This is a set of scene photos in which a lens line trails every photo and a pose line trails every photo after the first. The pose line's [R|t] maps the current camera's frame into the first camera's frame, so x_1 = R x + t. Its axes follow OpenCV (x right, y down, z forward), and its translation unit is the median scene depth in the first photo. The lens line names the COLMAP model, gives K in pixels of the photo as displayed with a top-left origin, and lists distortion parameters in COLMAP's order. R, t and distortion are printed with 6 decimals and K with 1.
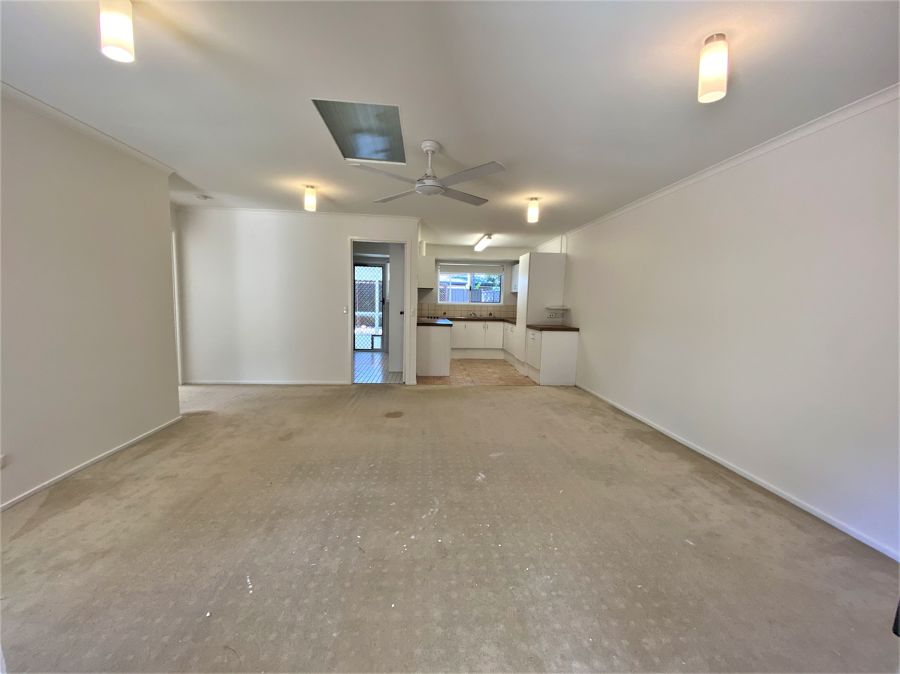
lens RADIAL K [[365.1, 0, 450.0], [0, 365.1, 337.0], [0, 0, 1]] dist [-0.001417, -0.000604]
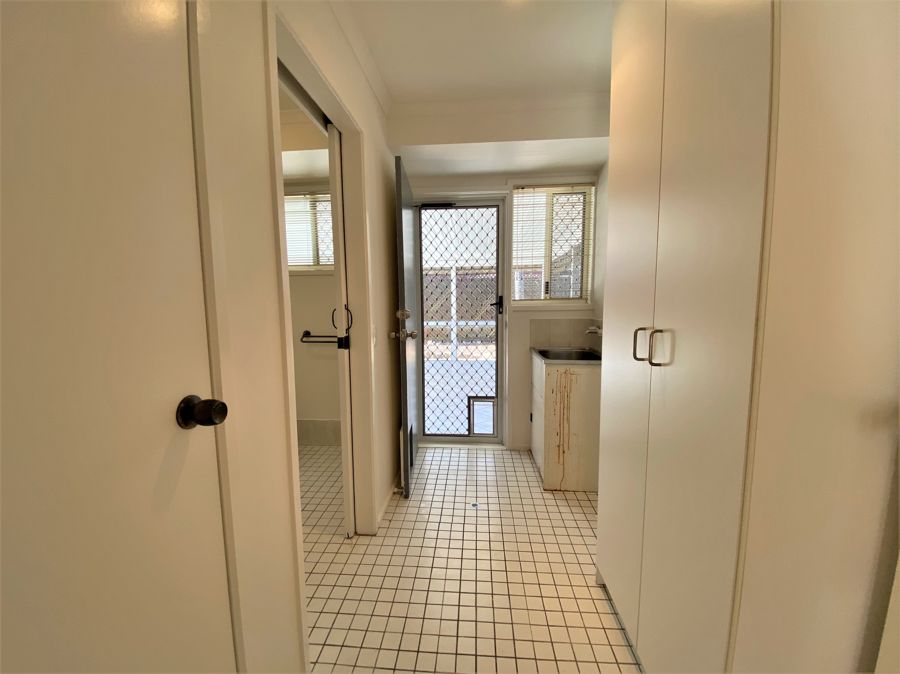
lens RADIAL K [[365.1, 0, 450.0], [0, 365.1, 337.0], [0, 0, 1]] dist [-0.001417, -0.000604]
pose [[0.983358, -0.016398, -0.180935, -0.164376], [0.017096, 0.999851, 0.002298, -0.067161], [0.180870, -0.005353, 0.983492, 0.633167]]
